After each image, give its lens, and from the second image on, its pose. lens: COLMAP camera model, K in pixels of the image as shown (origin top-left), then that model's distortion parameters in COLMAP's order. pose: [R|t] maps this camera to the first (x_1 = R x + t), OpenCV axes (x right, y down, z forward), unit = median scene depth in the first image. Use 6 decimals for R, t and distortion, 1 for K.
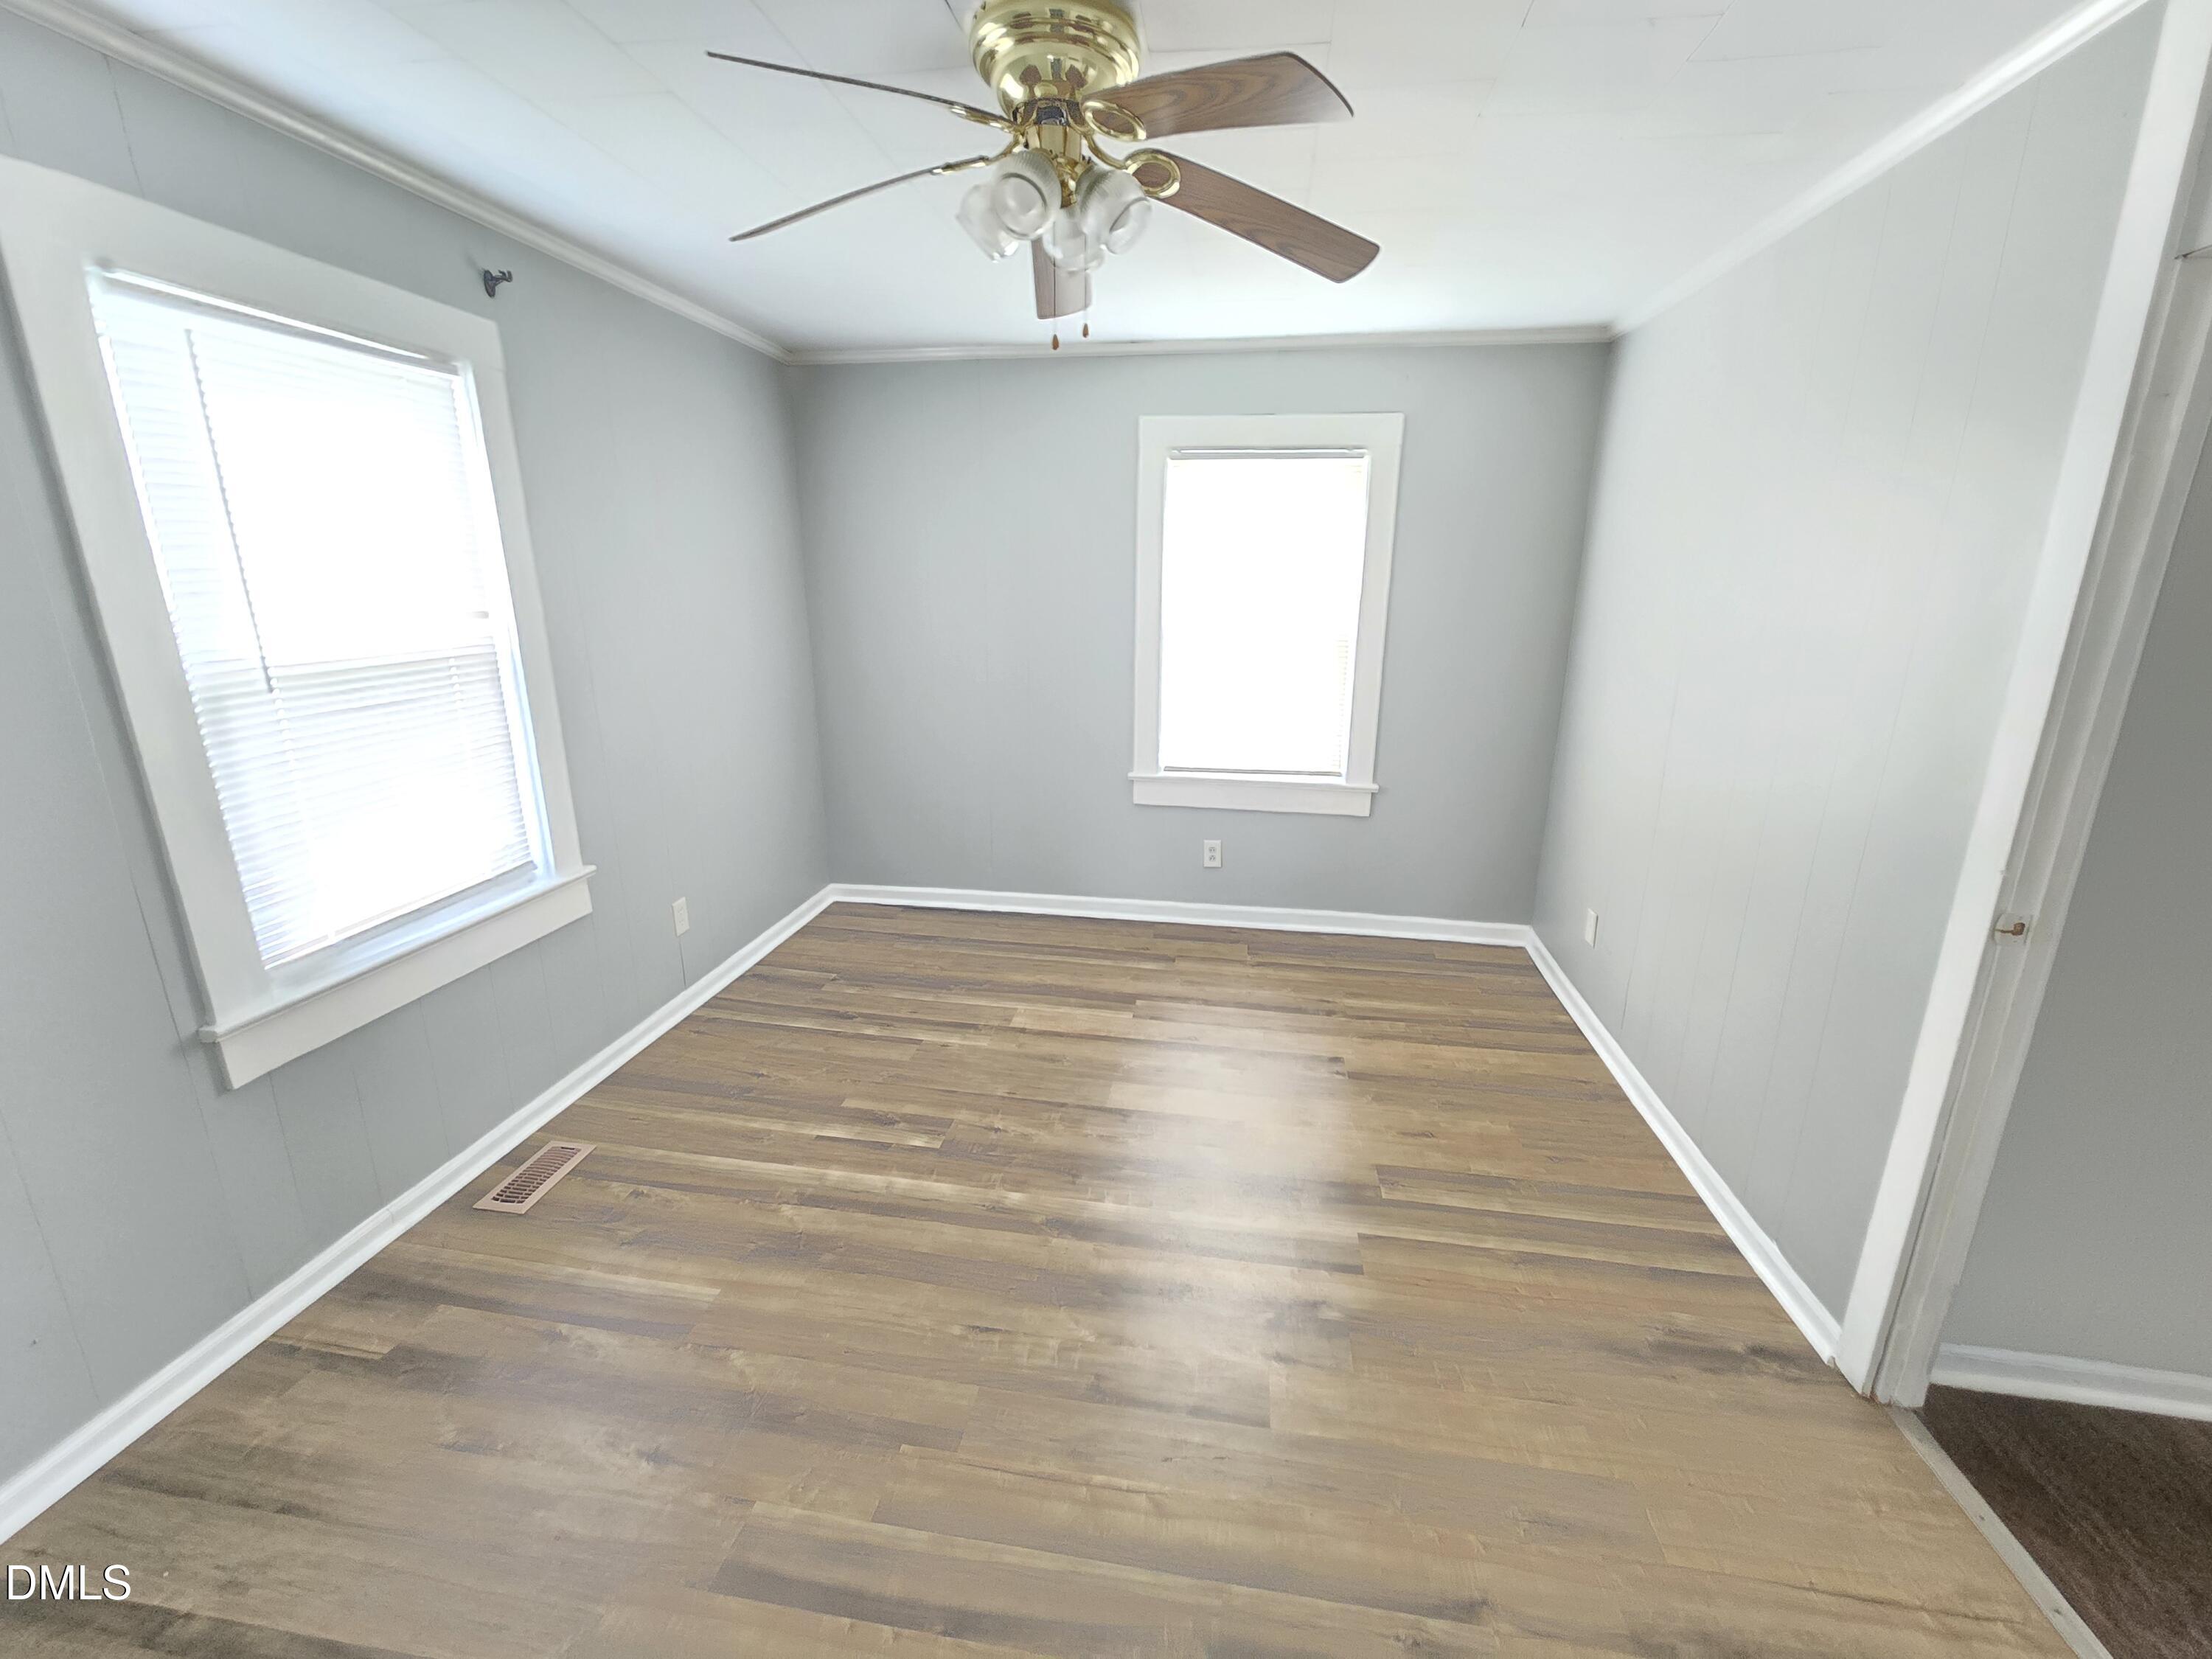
lens RADIAL K [[918.4, 0, 1111.5], [0, 918.4, 818.5], [0, 0, 1]] dist [0.004236, 0.000471]
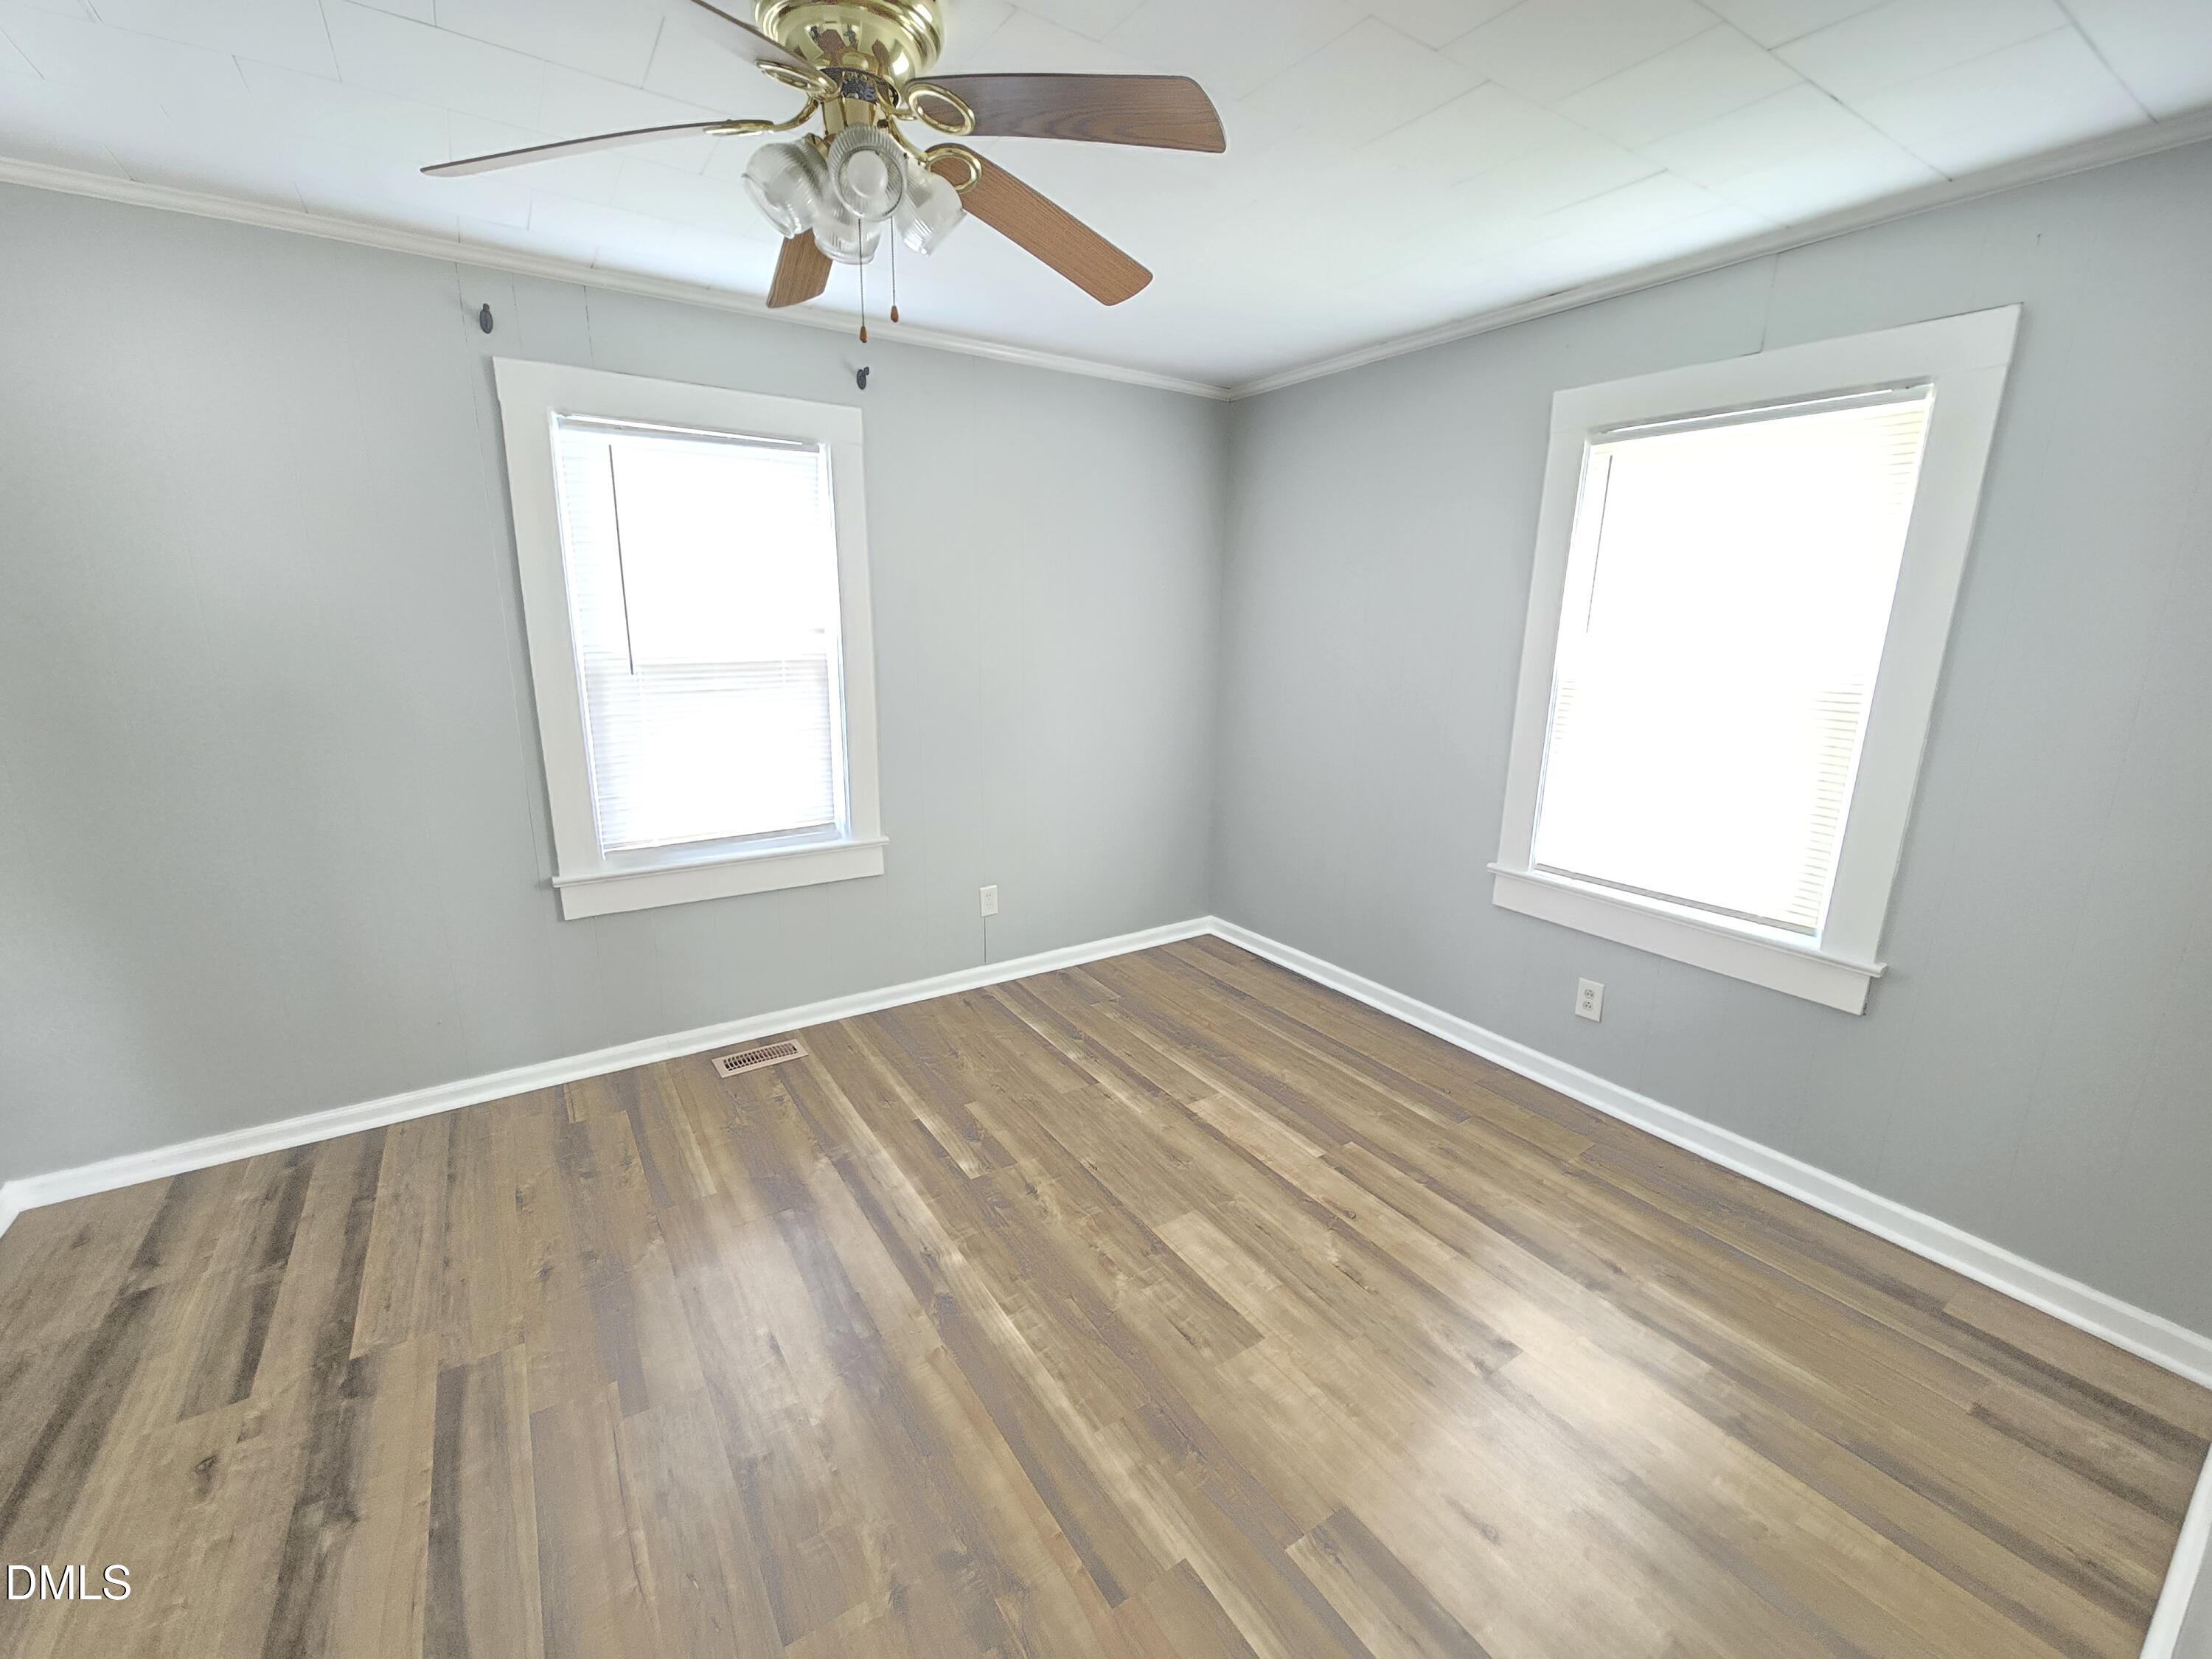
lens RADIAL K [[918.4, 0, 1104.6], [0, 918.4, 822.5], [0, 0, 1]] dist [0.004236, 0.000471]
pose [[0.677822, 0.164861, -0.716504, 0.434489], [-0.195216, 0.979912, 0.040792, -0.064034], [0.708836, 0.112223, 0.696389, 0.301571]]
